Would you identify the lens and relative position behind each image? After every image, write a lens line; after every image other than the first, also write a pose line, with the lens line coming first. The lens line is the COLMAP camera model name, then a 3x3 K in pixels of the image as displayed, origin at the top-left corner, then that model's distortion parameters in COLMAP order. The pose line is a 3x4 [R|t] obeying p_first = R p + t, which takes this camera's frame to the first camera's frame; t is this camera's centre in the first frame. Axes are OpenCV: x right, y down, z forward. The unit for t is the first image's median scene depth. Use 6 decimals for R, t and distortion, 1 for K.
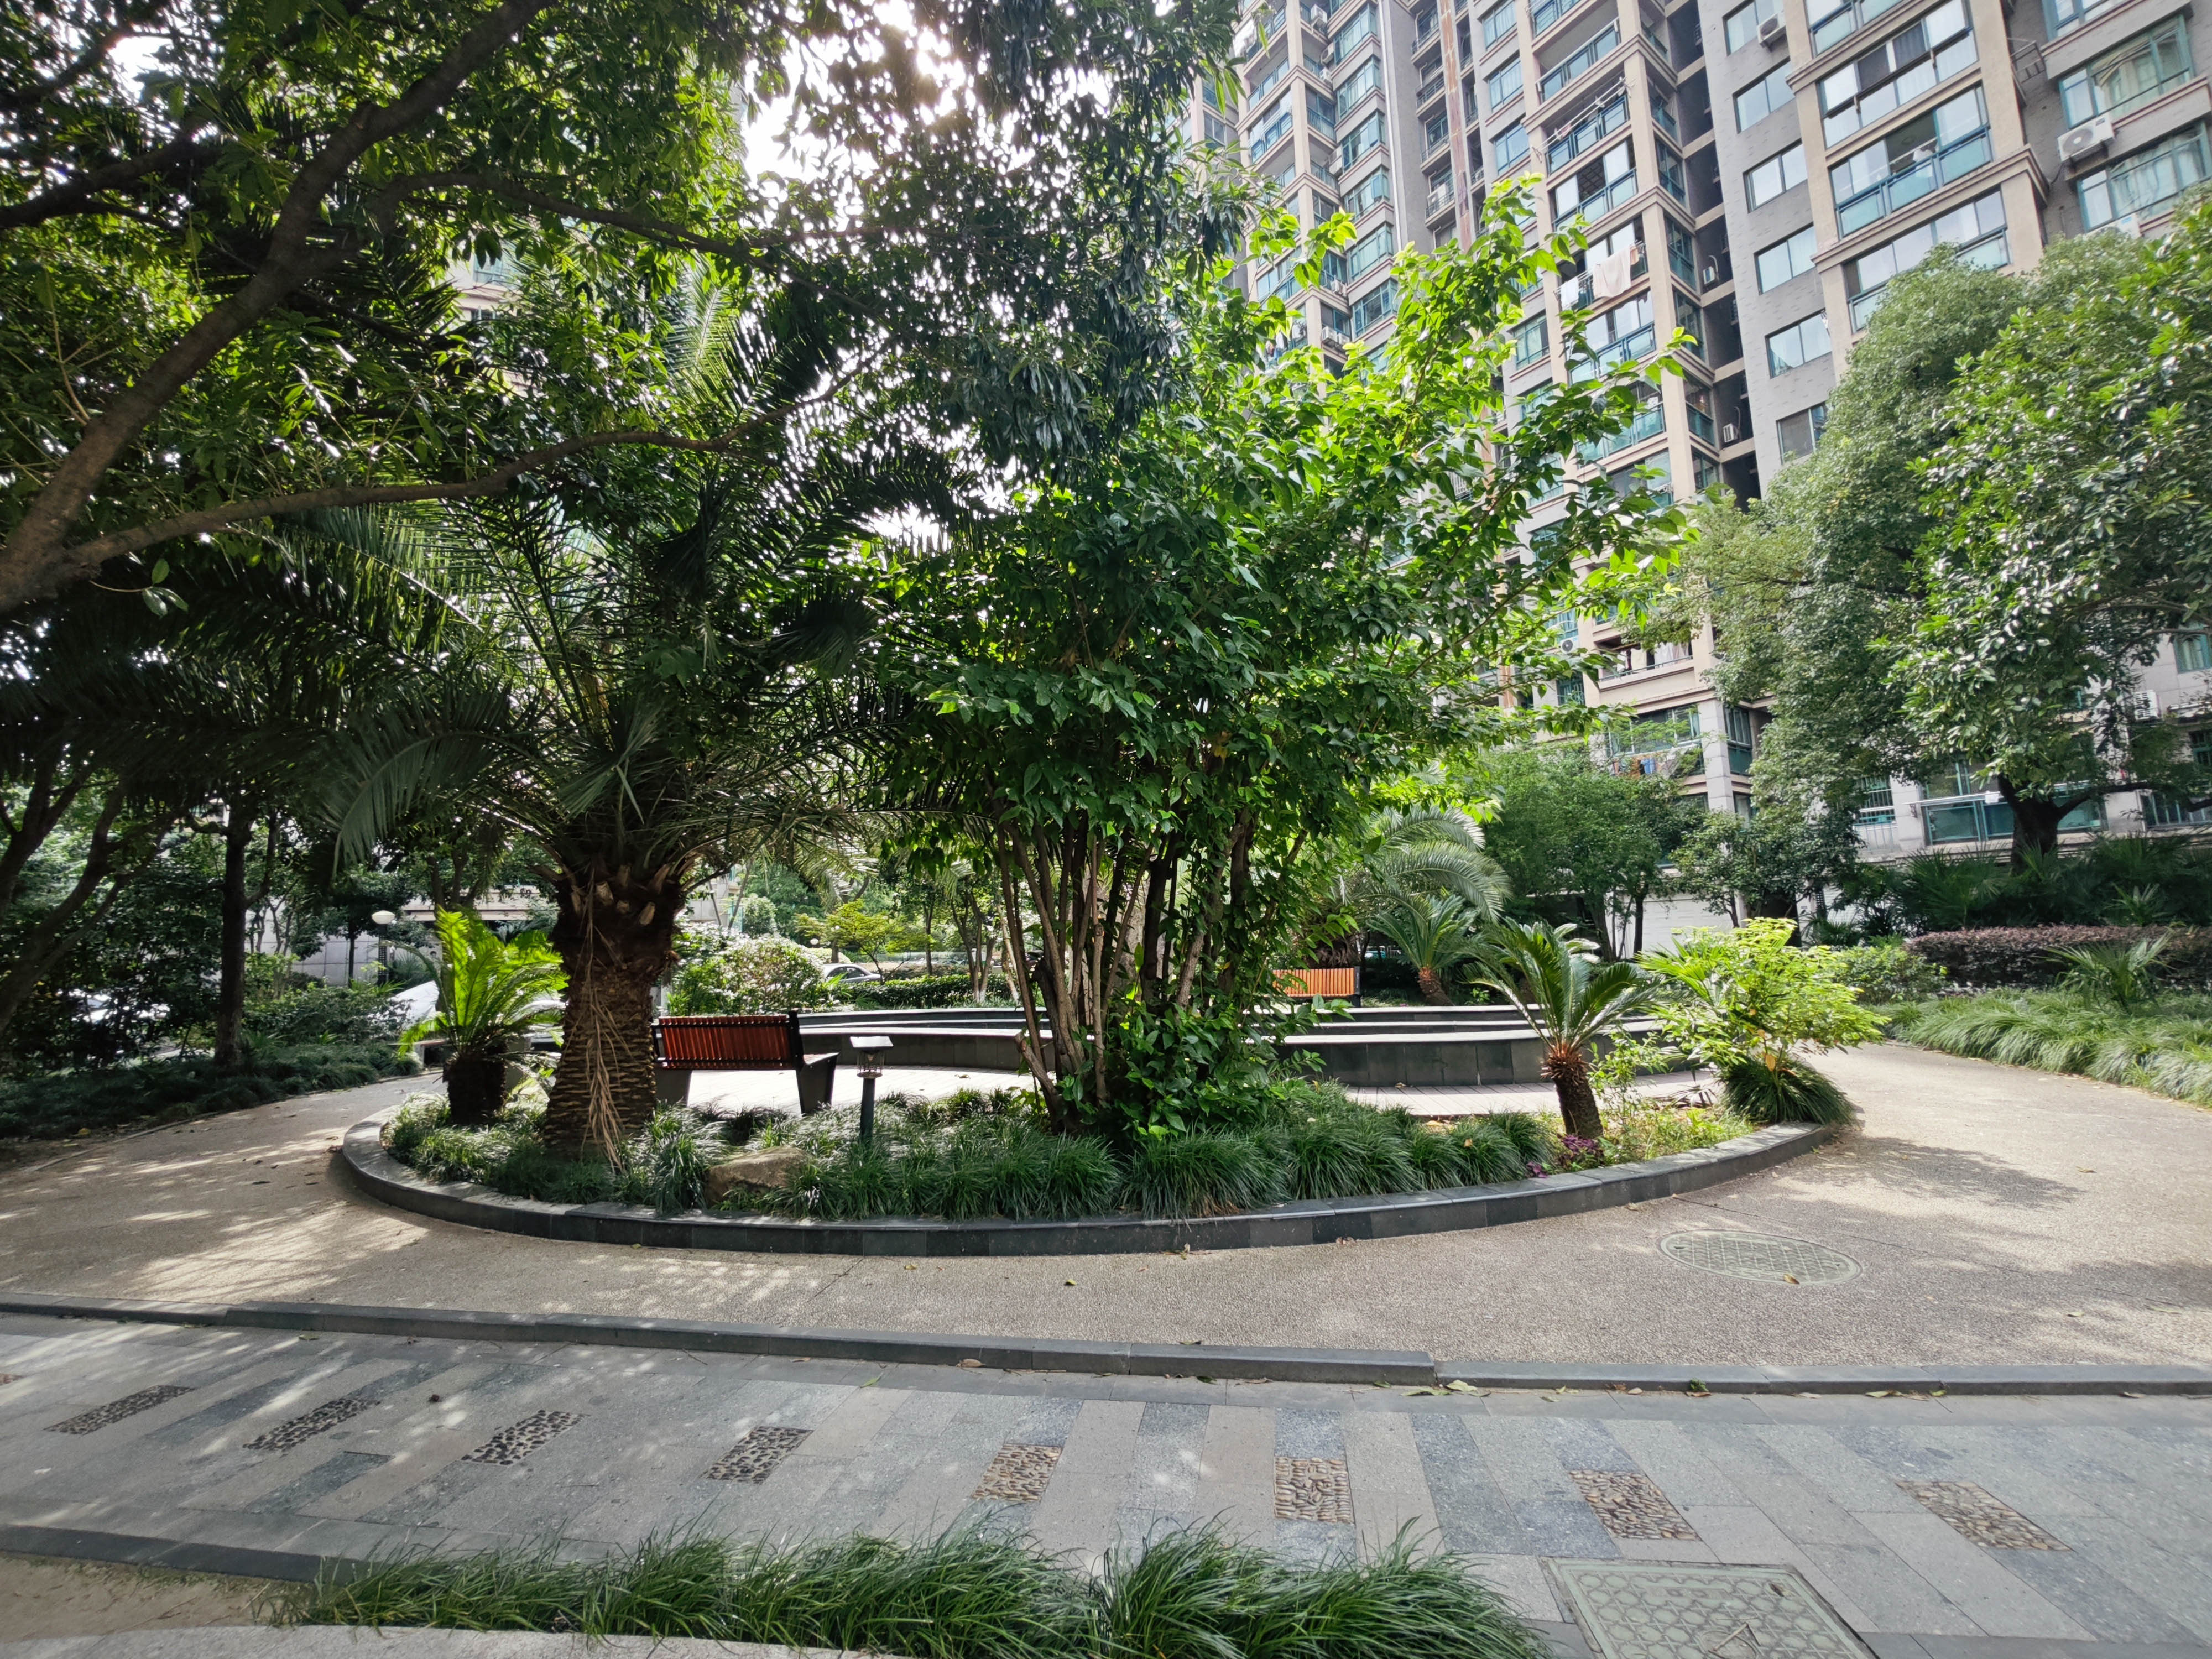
lens RADIAL K [[929.7, 0, 1106.0], [0, 929.7, 829.5], [0, 0, 1]] dist [-0.002048, 0.002353]
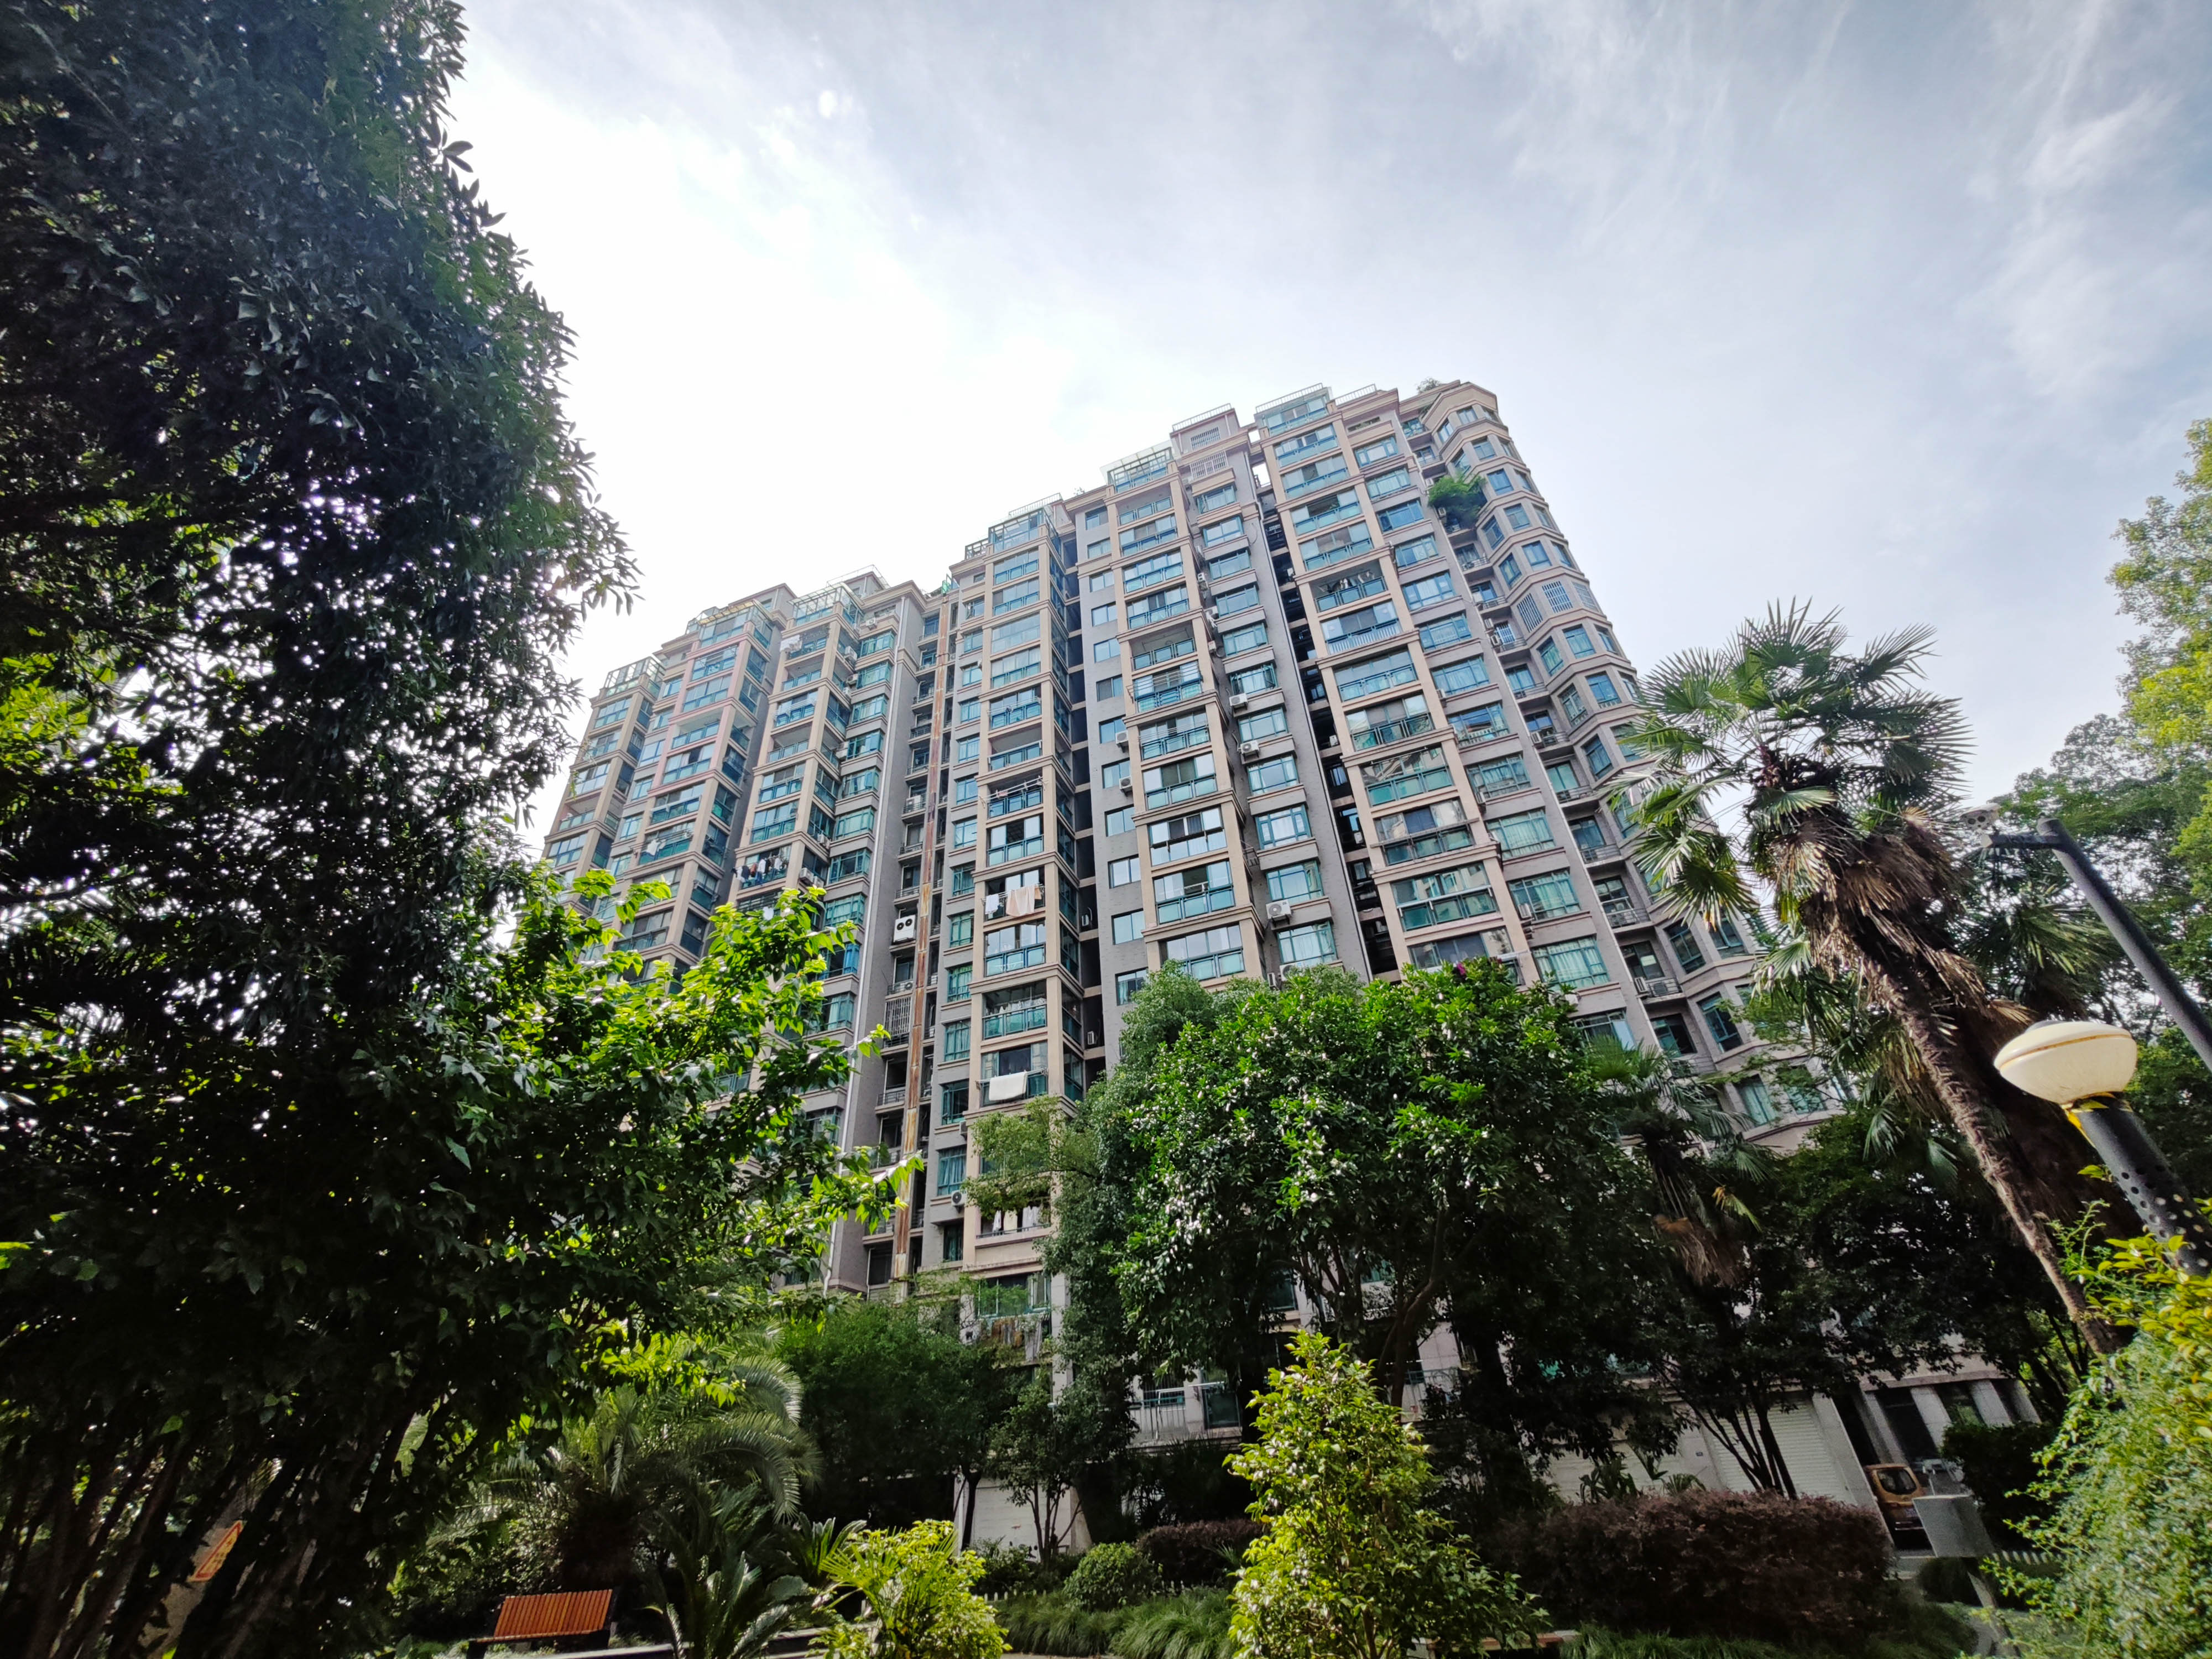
lens RADIAL K [[952.0, 0, 1106.0], [0, 952.0, 829.5], [0, 0, 1]] dist [-0.001156, -0.000074]
pose [[0.849356, 0.302682, 0.432410, 0.043202], [-0.047159, 0.859478, -0.508993, -0.013737], [-0.525710, 0.411924, 0.744277, -0.089857]]
